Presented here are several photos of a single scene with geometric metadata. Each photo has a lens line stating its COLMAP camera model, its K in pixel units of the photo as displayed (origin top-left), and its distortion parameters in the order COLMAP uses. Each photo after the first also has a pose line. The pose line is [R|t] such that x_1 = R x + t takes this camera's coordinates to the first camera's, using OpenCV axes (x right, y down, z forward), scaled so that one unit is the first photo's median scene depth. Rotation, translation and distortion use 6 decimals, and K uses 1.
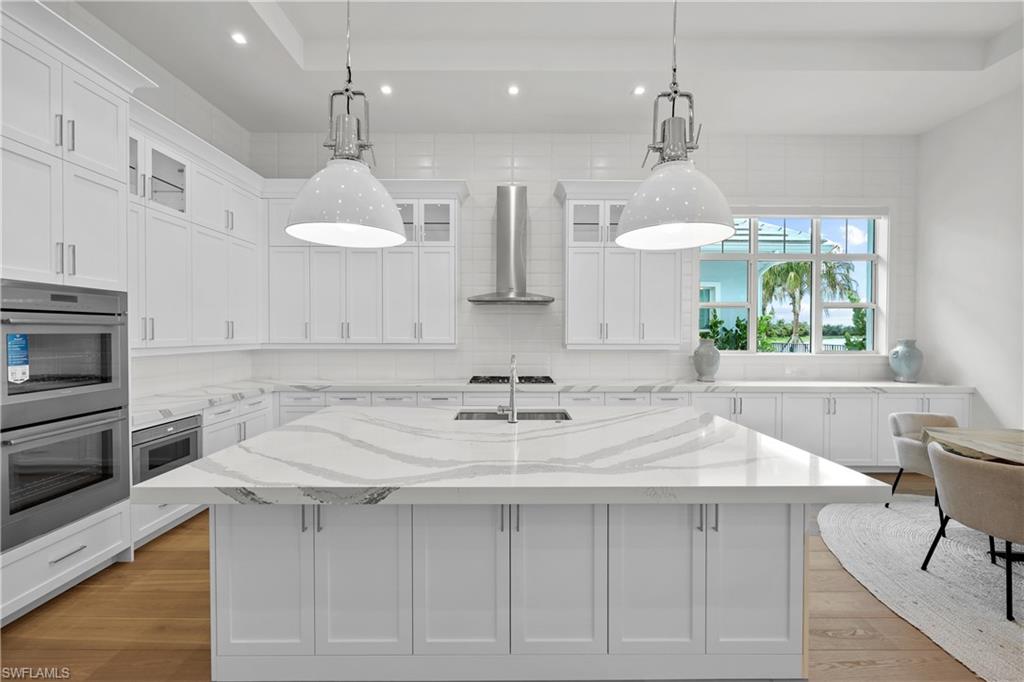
lens RADIAL K [[415.6, 0, 514.9], [0, 415.6, 337.2], [0, 0, 1]] dist [-0.001291, 0.000132]
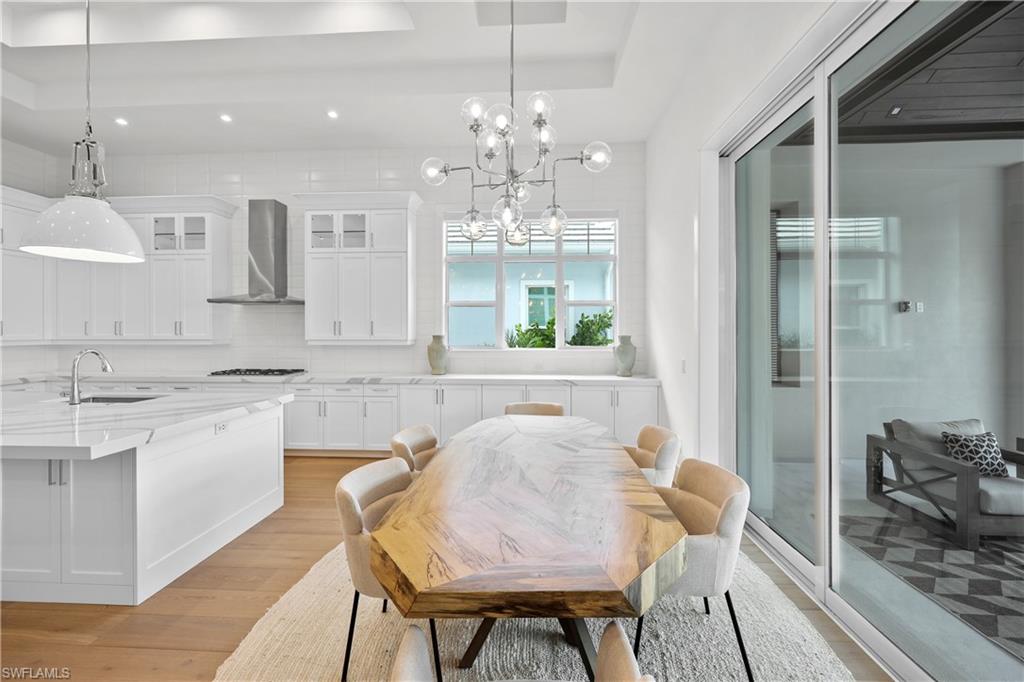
lens RADIAL K [[415.6, 0, 510.4], [0, 415.6, 328.3], [0, 0, 1]] dist [-0.001291, 0.000132]
pose [[0.997544, -0.003759, -0.069940, 0.752733], [0.002762, 0.999893, -0.014357, 0.002537], [0.069986, 0.014129, 0.997448, -0.069232]]
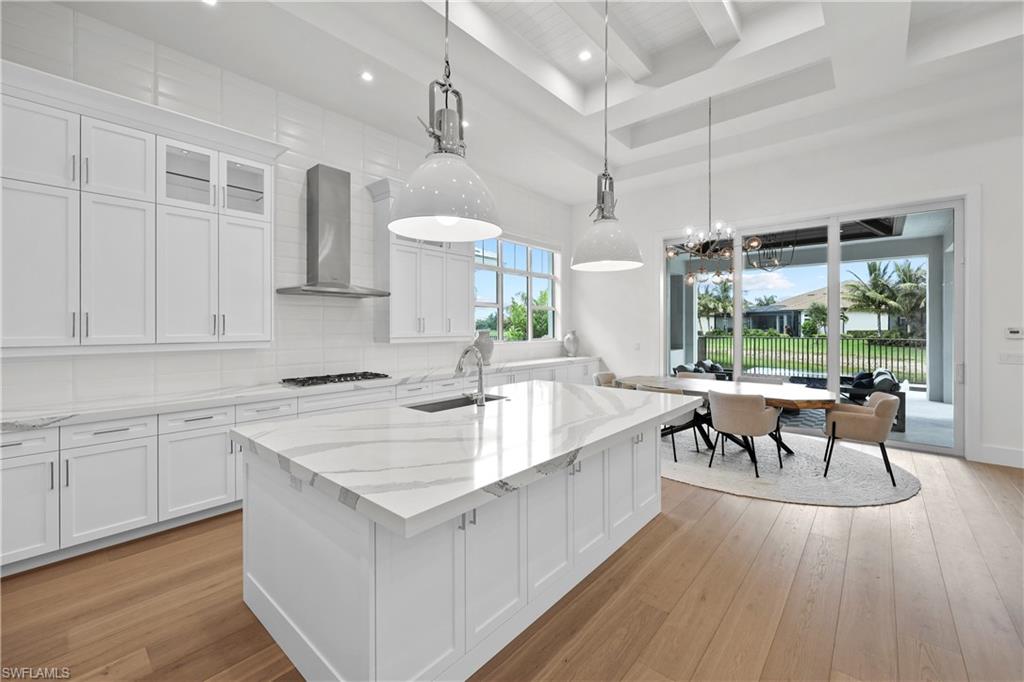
lens RADIAL K [[415.6, 0, 512.2], [0, 415.6, 325.8], [0, 0, 1]] dist [-0.001291, 0.000132]
pose [[0.663875, -0.001915, 0.747841, -0.443853], [0.013611, 0.999862, -0.009522, 0.000065], [-0.747720, 0.016500, 0.663810, 0.099584]]
